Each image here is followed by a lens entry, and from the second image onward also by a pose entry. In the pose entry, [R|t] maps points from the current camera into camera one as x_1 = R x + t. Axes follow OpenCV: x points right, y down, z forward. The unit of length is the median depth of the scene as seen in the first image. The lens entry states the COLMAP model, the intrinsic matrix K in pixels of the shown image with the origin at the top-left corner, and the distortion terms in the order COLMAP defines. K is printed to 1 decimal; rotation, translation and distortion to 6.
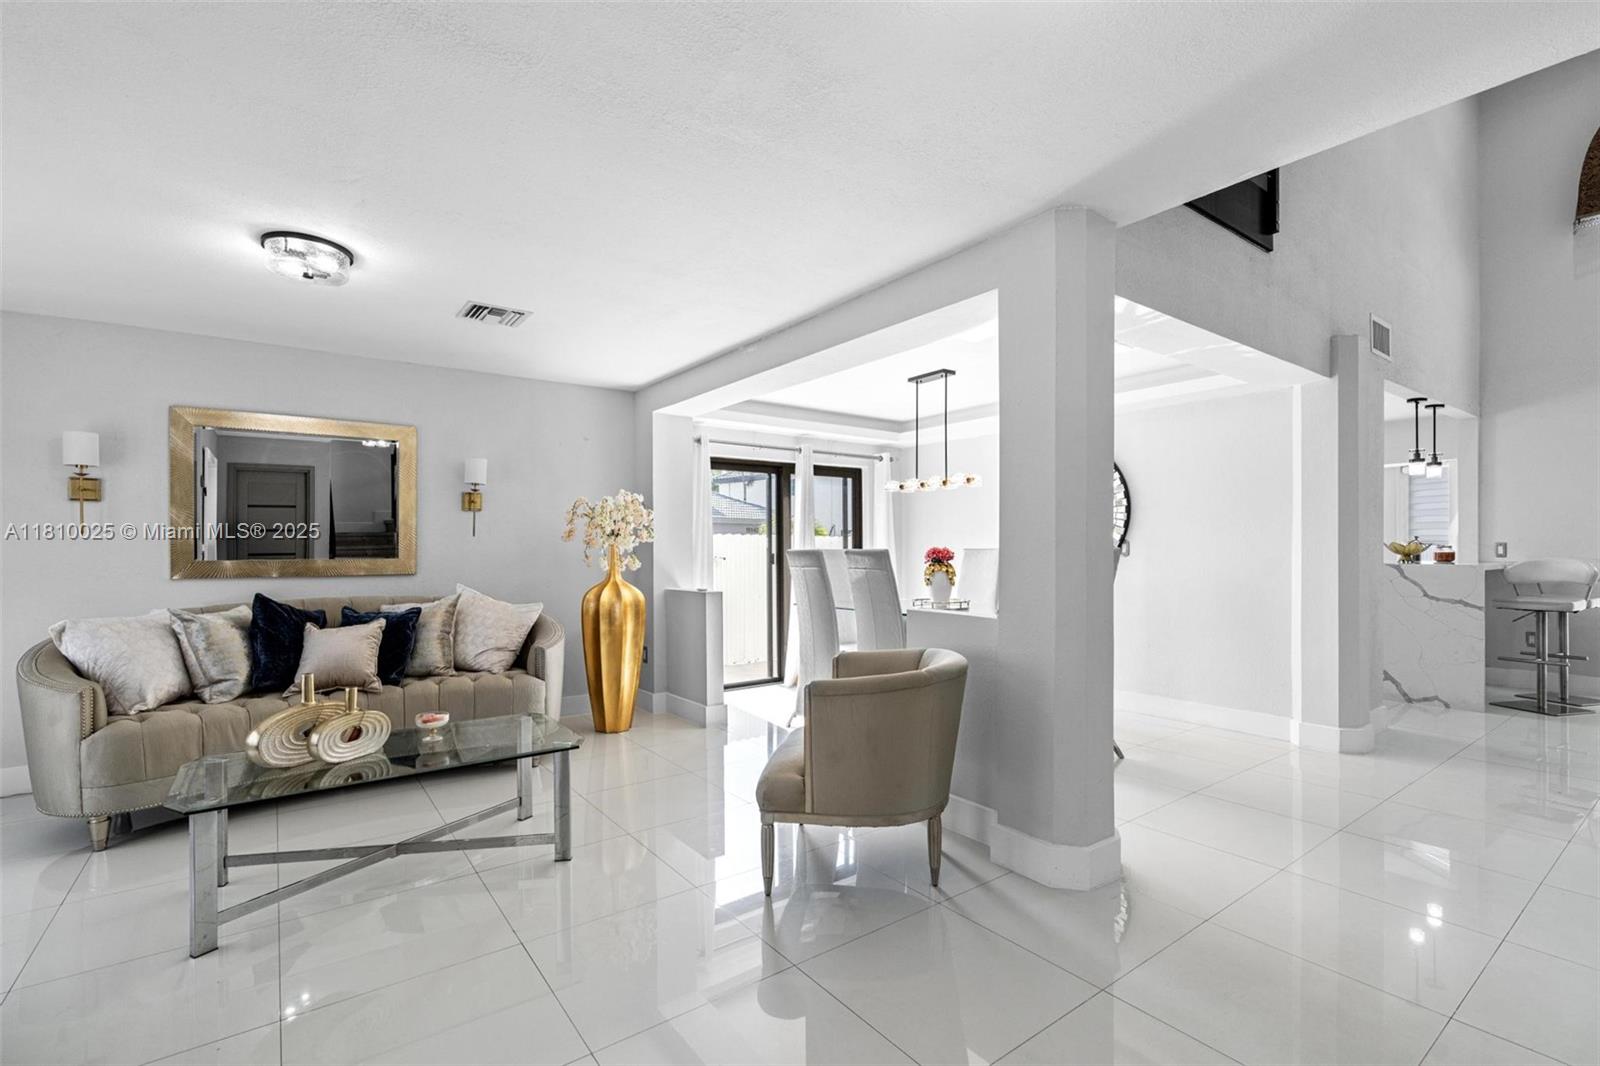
lens RADIAL K [[736.1, 0, 799.6], [0, 736.1, 543.4], [0, 0, 1]] dist [-0.002152, -0.000752]
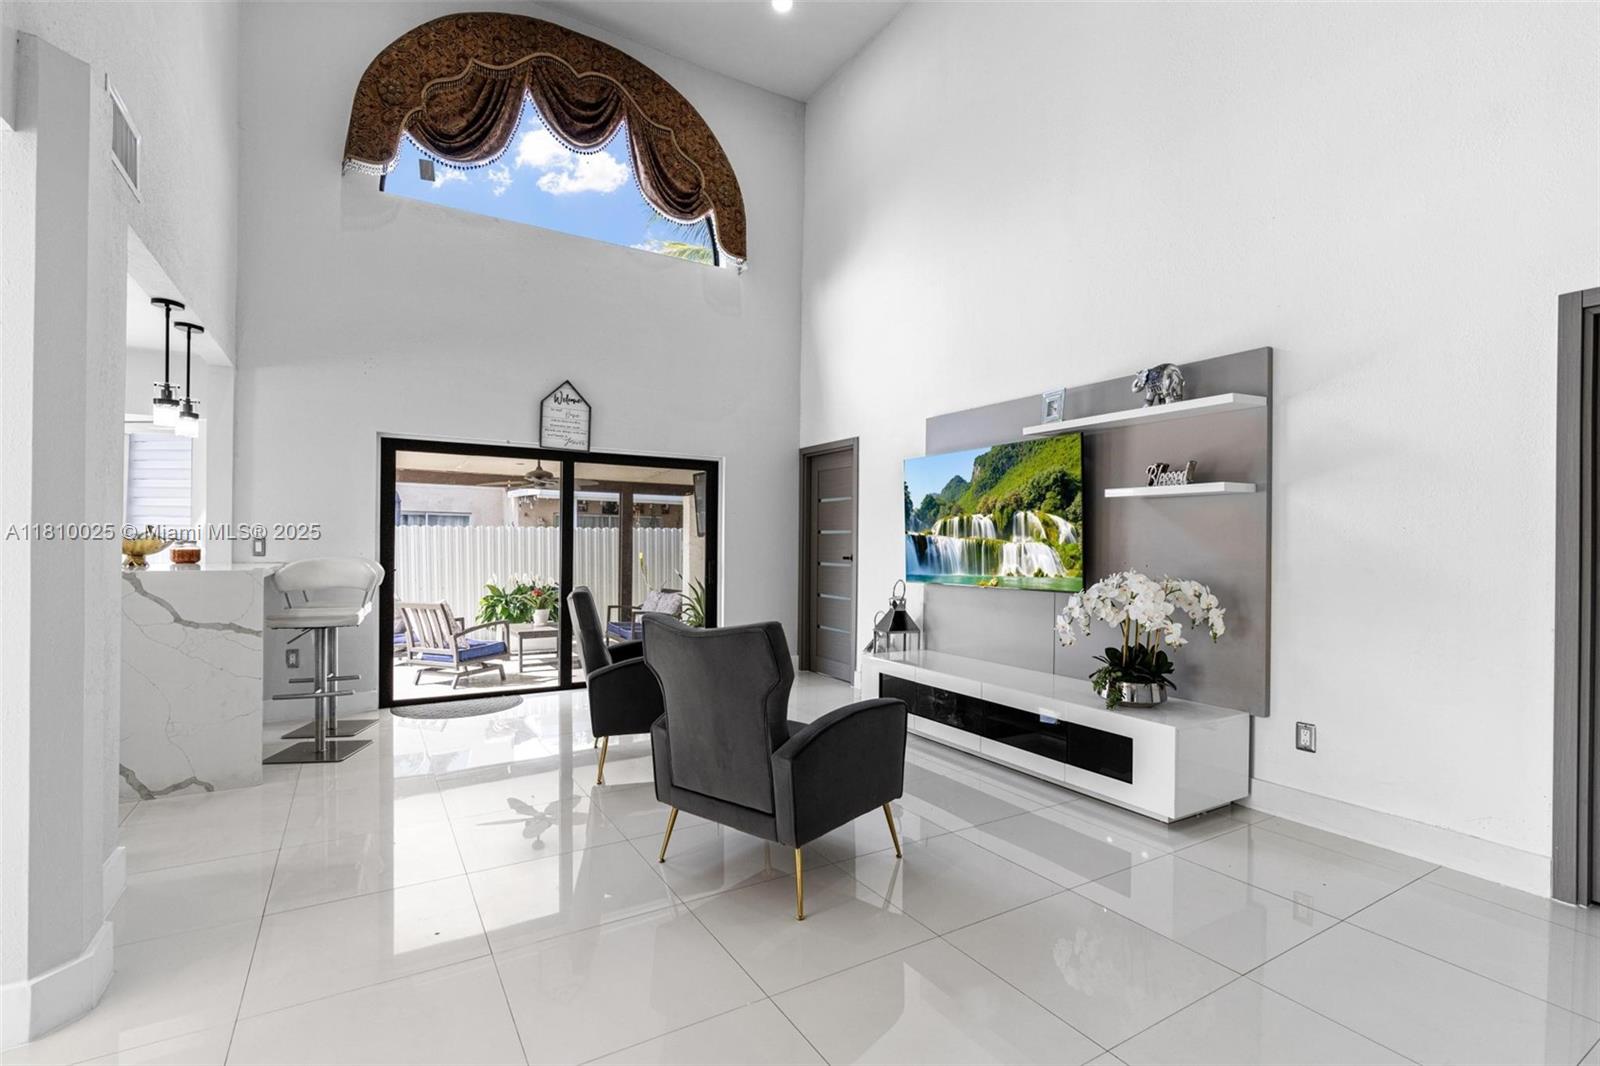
lens RADIAL K [[736.1, 0, 799.6], [0, 736.1, 543.4], [0, 0, 1]] dist [-0.002152, -0.000752]
pose [[0.102968, 0.002566, 0.994681, 0.274597], [-0.011326, 0.999935, -0.001408, 0.000181], [-0.994620, -0.011121, 0.102991, 0.394991]]
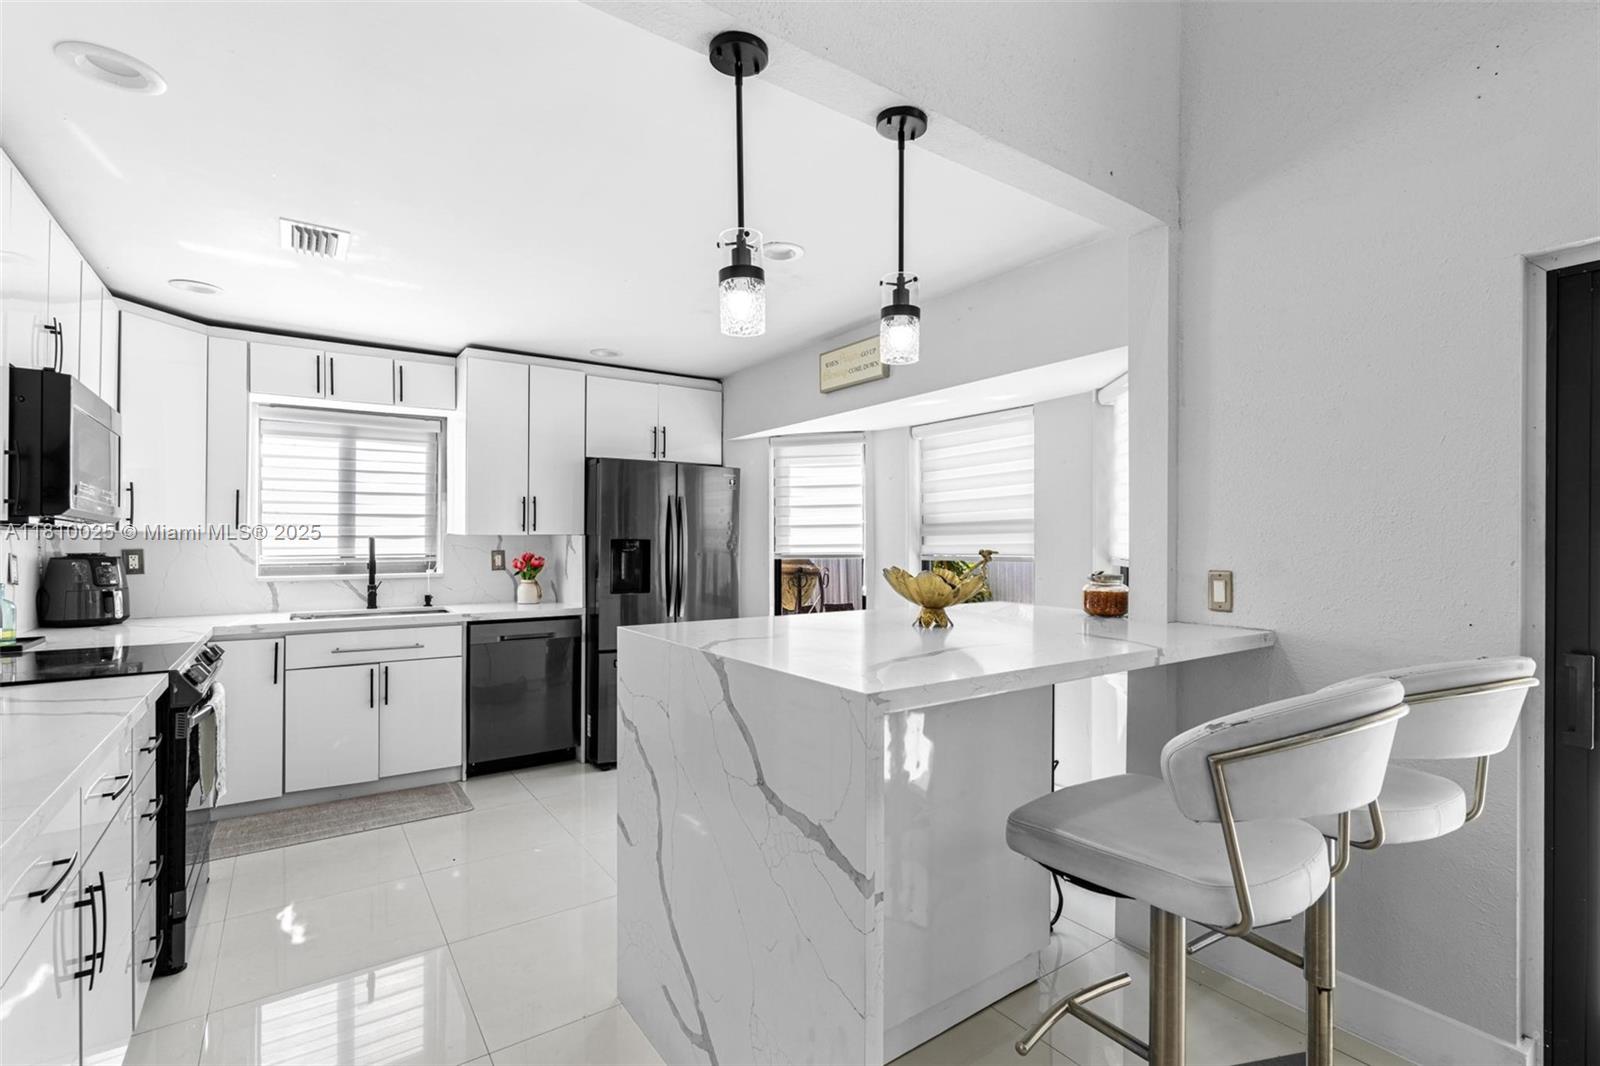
lens RADIAL K [[736.1, 0, 799.6], [0, 736.1, 543.4], [0, 0, 1]] dist [-0.002152, -0.000752]
pose [[0.999782, 0.005916, -0.020021, 0.834410], [-0.005825, 0.999972, 0.004601, -0.016382], [0.020047, -0.004483, 0.999789, 0.704419]]
